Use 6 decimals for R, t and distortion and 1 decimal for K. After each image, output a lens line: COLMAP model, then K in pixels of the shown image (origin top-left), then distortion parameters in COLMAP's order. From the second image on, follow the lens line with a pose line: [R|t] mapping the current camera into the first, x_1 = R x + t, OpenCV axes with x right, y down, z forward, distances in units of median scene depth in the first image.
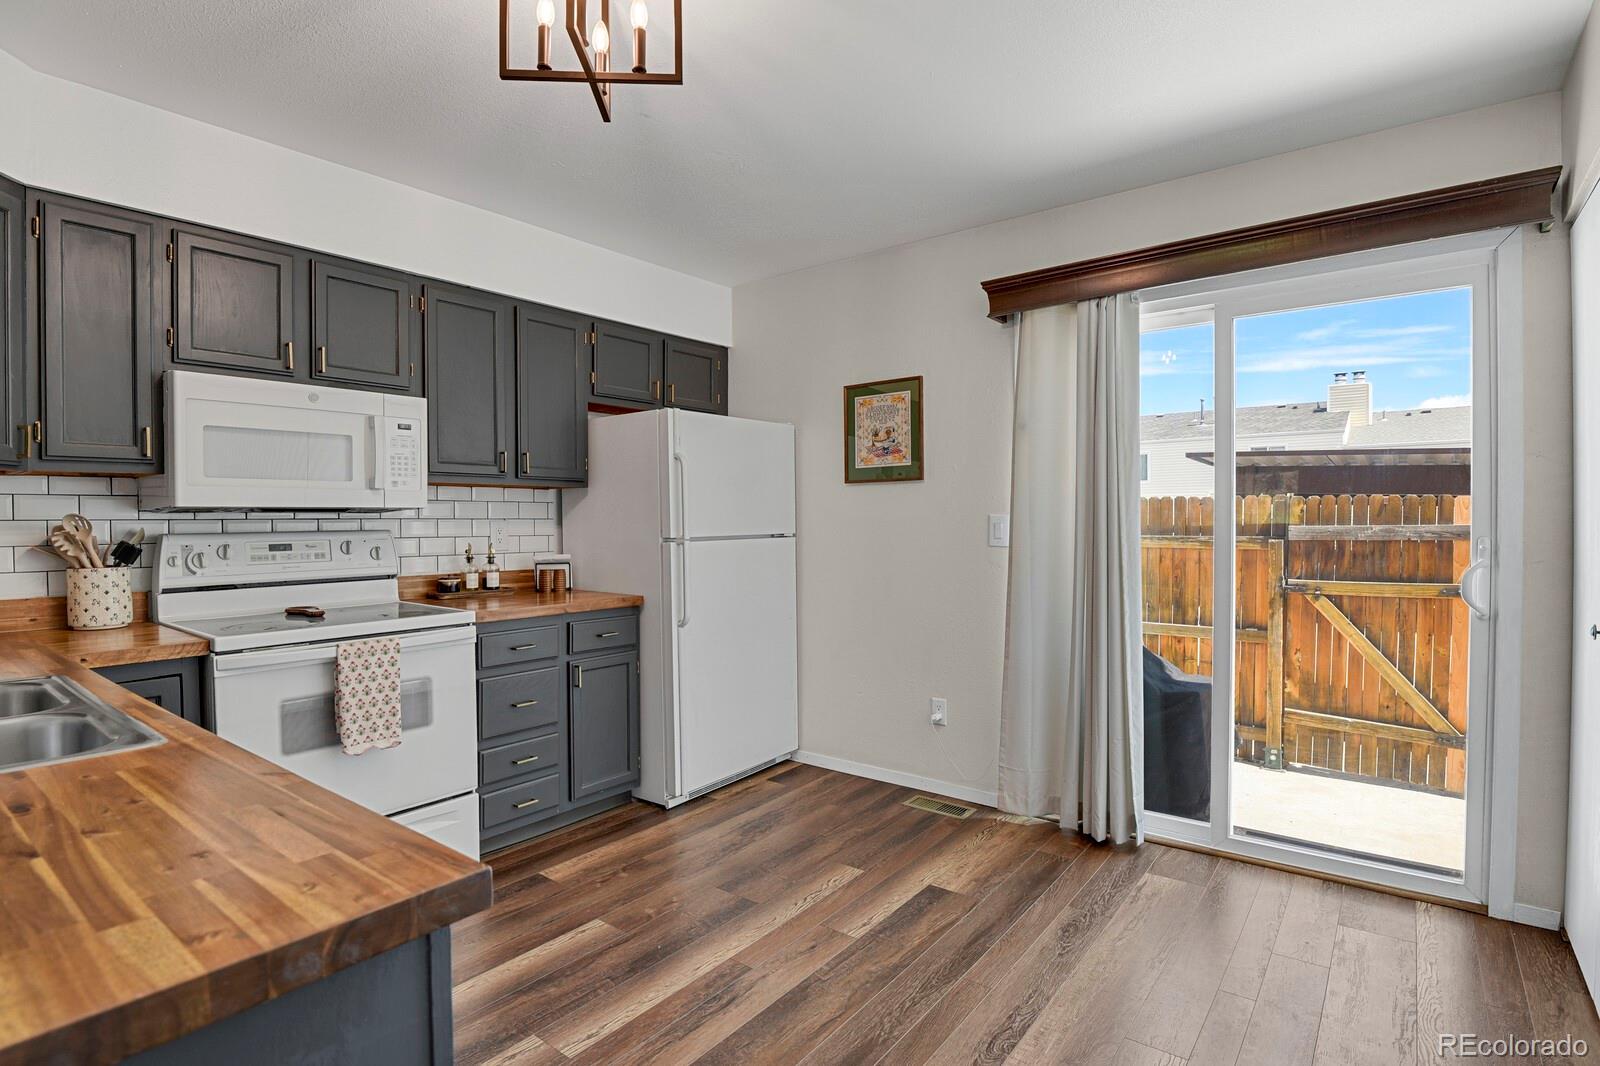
lens RADIAL K [[779.2, 0, 814.9], [0, 779.2, 537.8], [0, 0, 1]] dist [-0.029692, -0.002247]
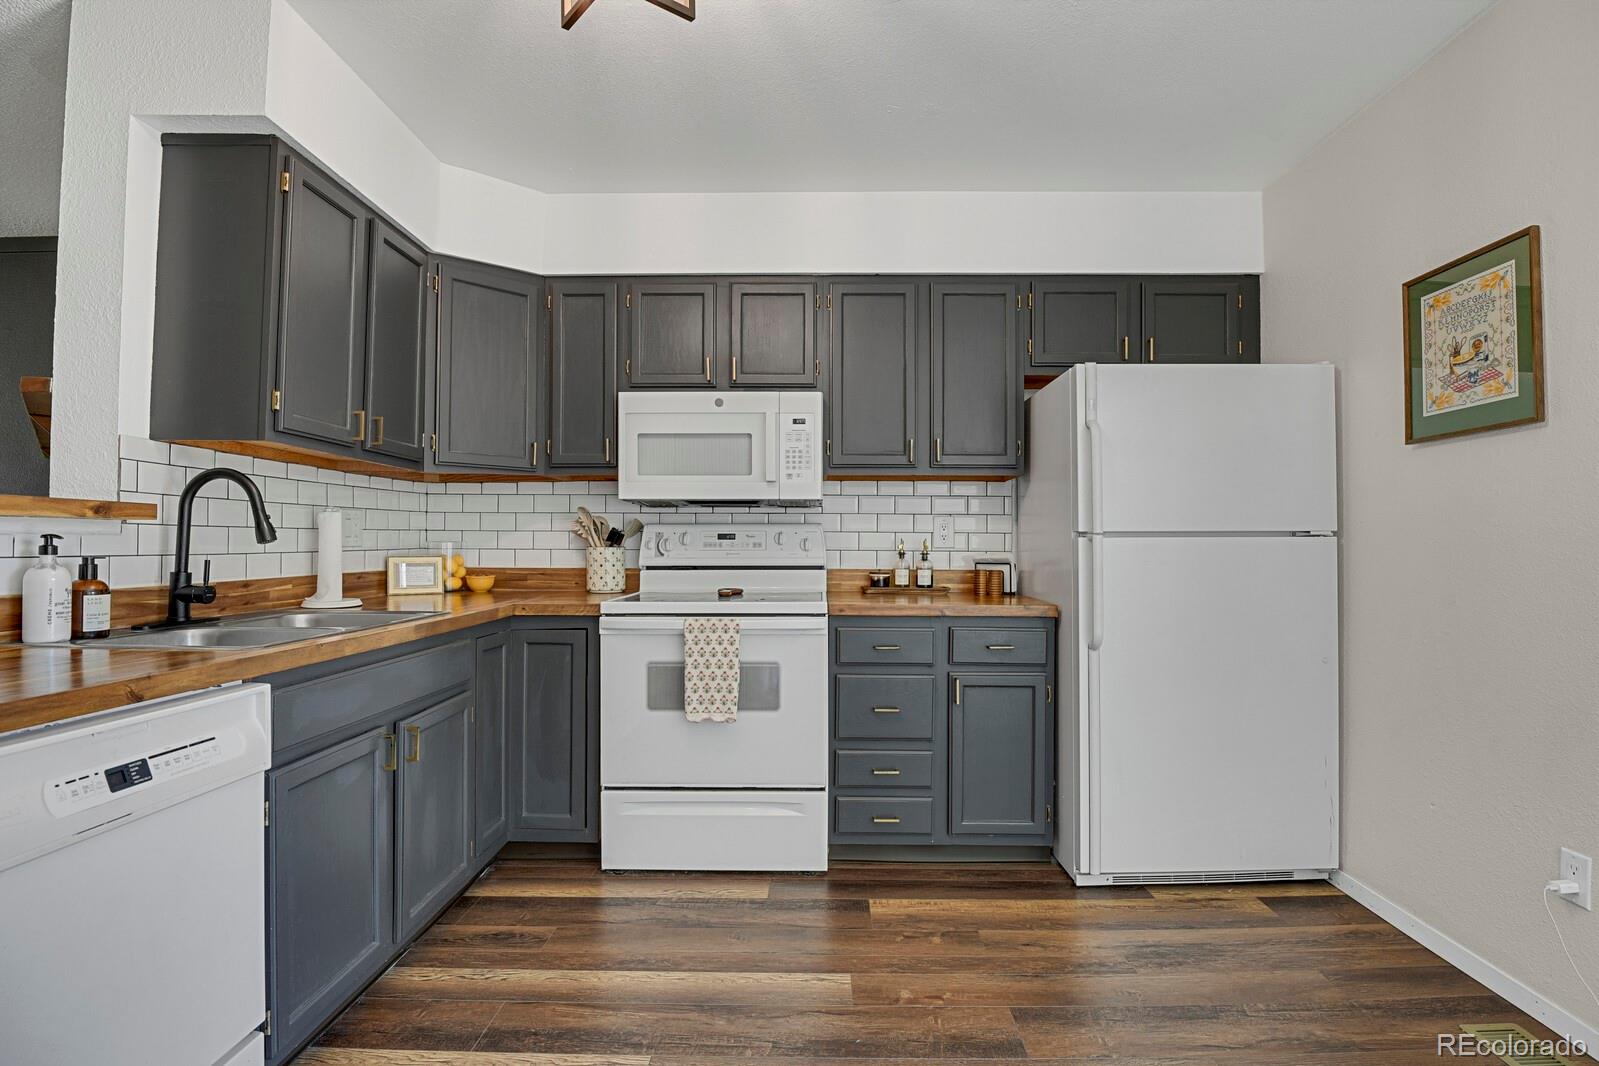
lens RADIAL K [[778.7, 0, 815.6], [0, 778.7, 532.1], [0, 0, 1]] dist [-0.029692, -0.002247]
pose [[0.598801, -0.004602, -0.800884, 0.306450], [-0.024101, 0.999427, -0.023762, 0.028813], [0.800535, 0.033531, 0.598347, 0.375810]]
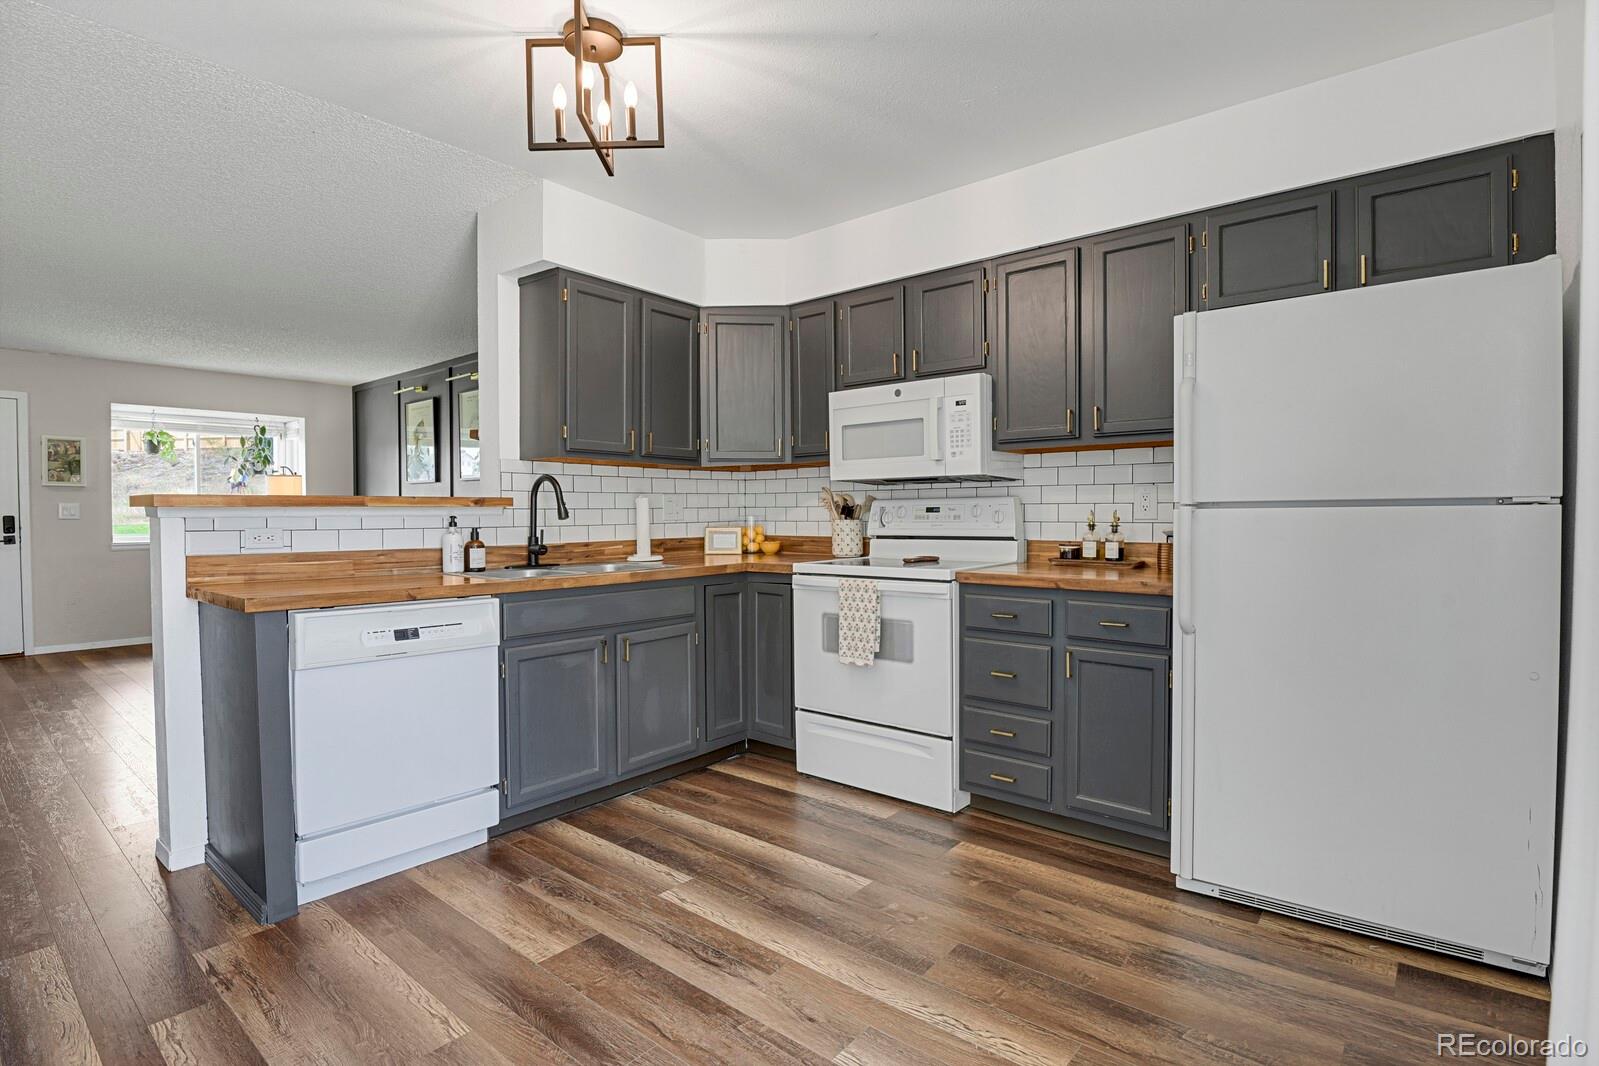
lens RADIAL K [[778.7, 0, 816.7], [0, 778.7, 537.2], [0, 0, 1]] dist [-0.029692, -0.002247]
pose [[-0.035365, 0.036383, -0.998712, 0.582926], [-0.016230, 0.999184, 0.036975, 0.012663], [0.999243, 0.017516, -0.034746, 0.793217]]
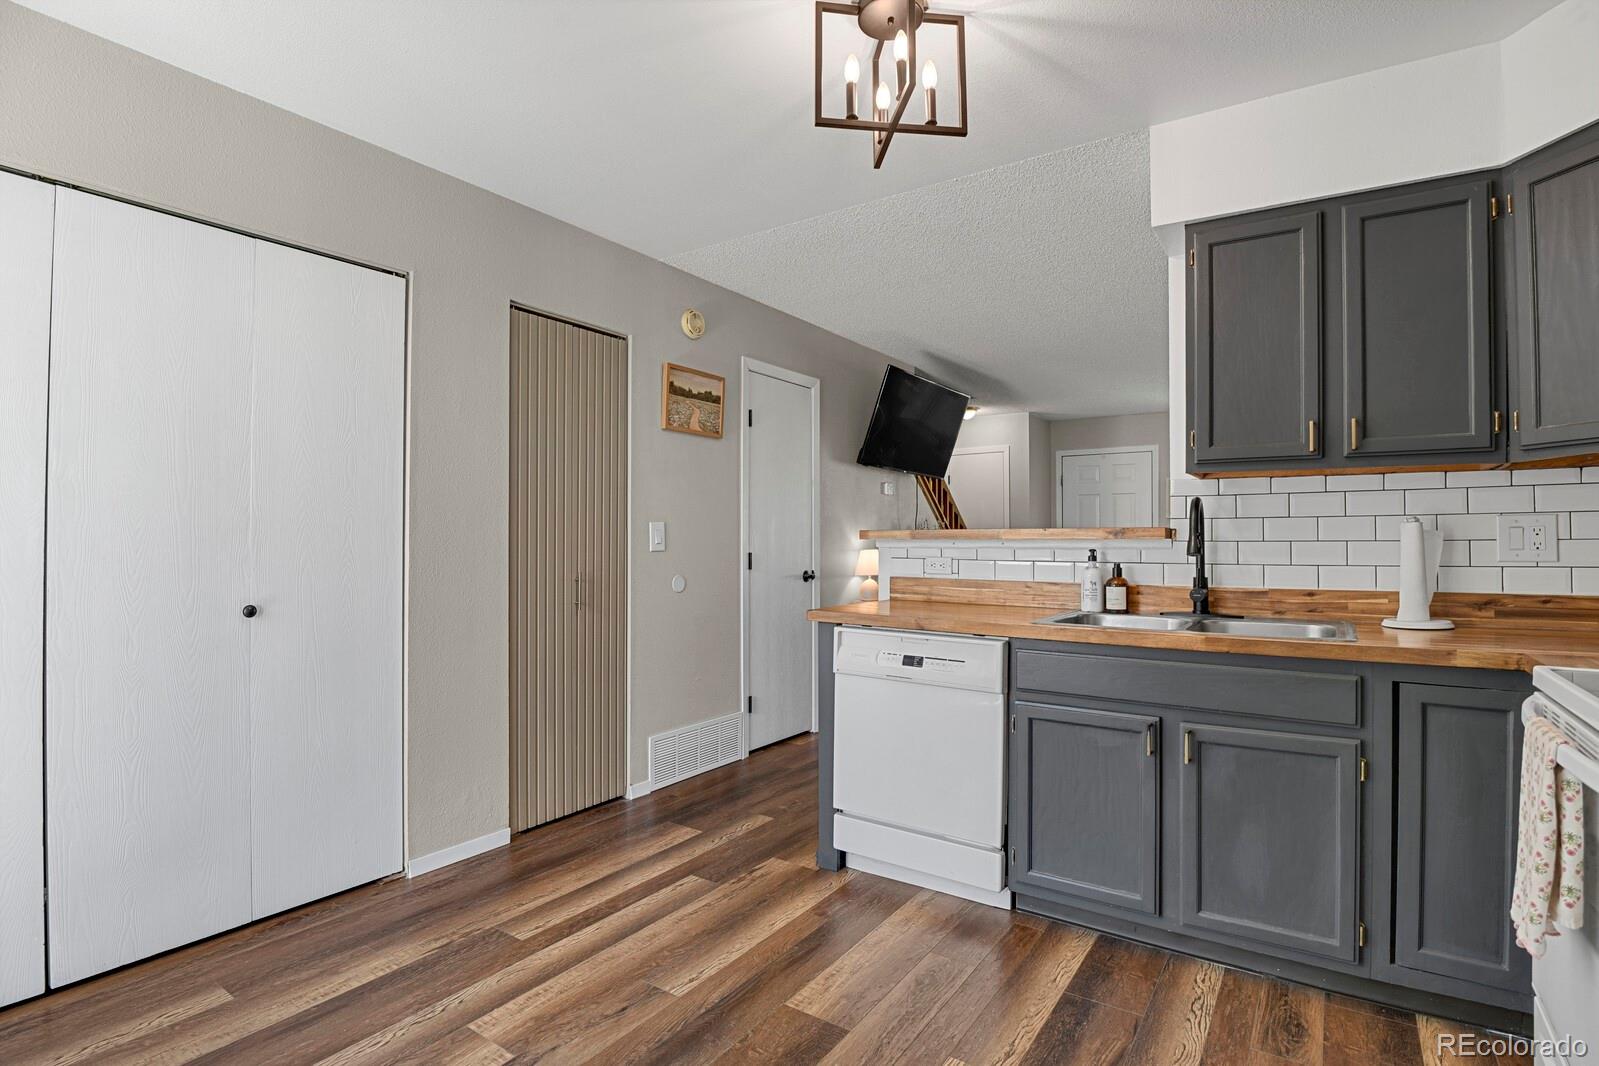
lens RADIAL K [[778.7, 0, 805.8], [0, 778.7, 532.3], [0, 0, 1]] dist [-0.029692, -0.002247]
pose [[-0.998696, 0.003616, -0.050929, -0.054988], [0.003132, 0.999949, 0.009577, -0.000234], [0.050961, 0.009405, -0.998656, 1.195803]]
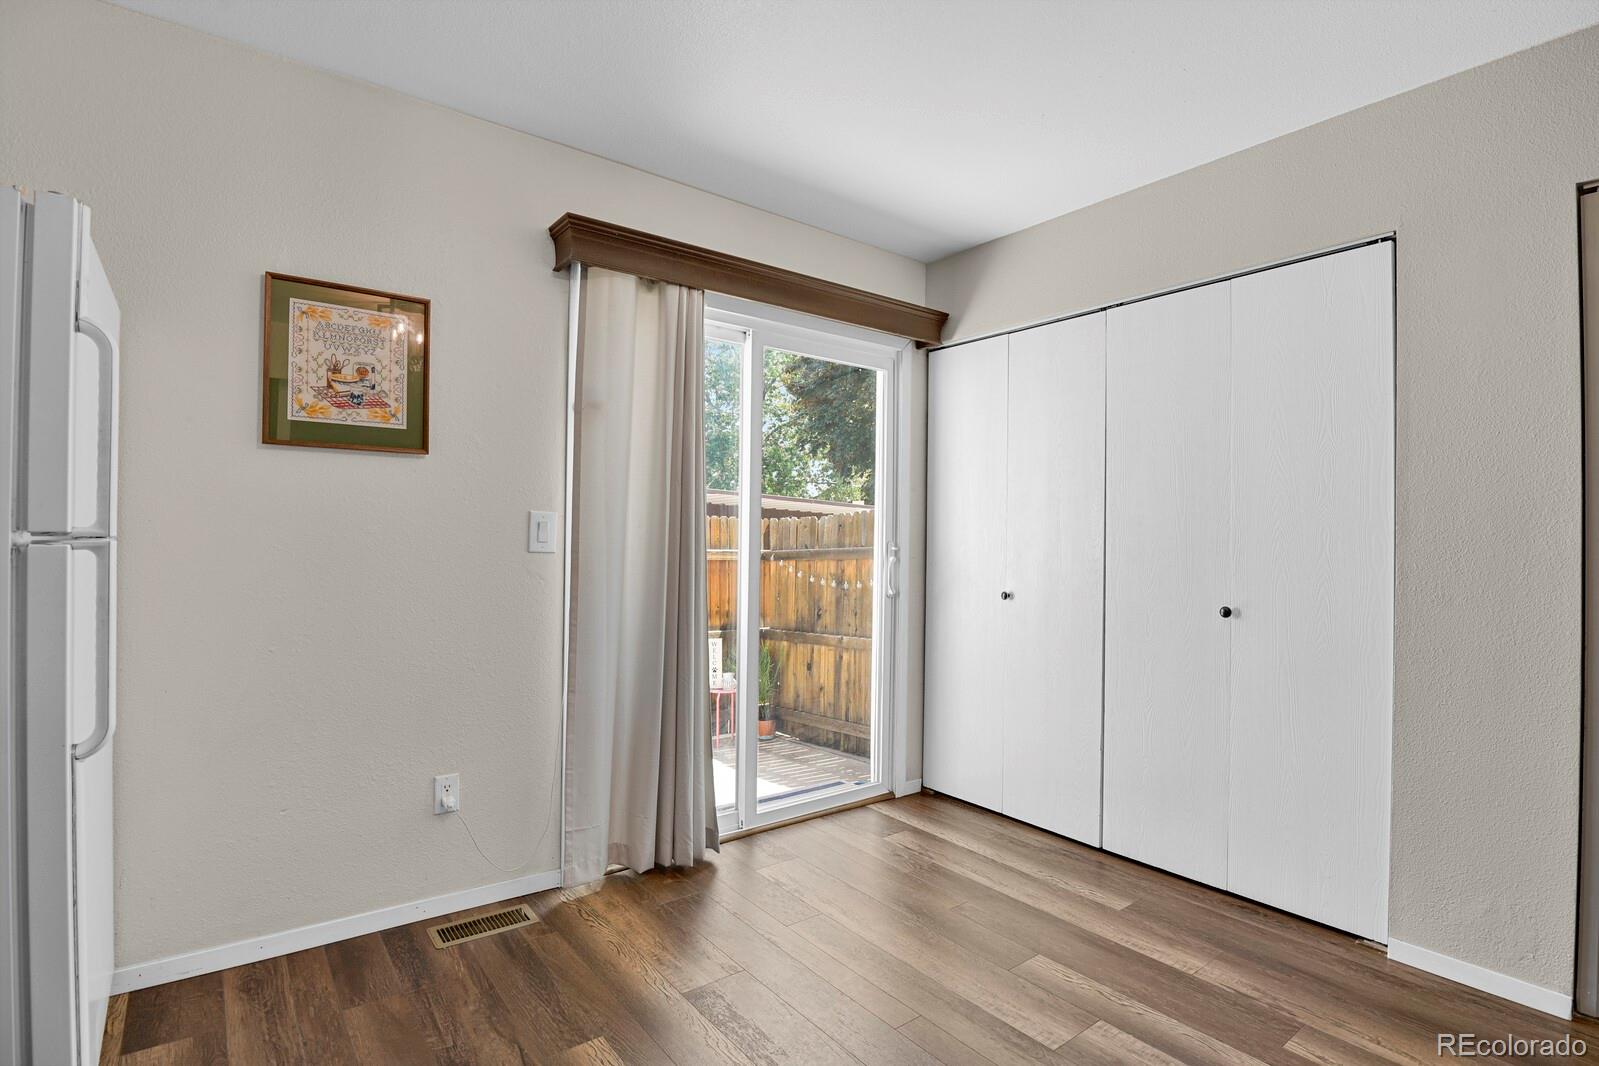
lens RADIAL K [[778.7, 0, 810.8], [0, 778.7, 532.0], [0, 0, 1]] dist [-0.029692, -0.002247]
pose [[0.257560, 0.020760, 0.966039, -0.508089], [0.005252, 0.999724, -0.022885, 0.011779], [-0.966248, 0.010967, 0.257380, 0.618328]]
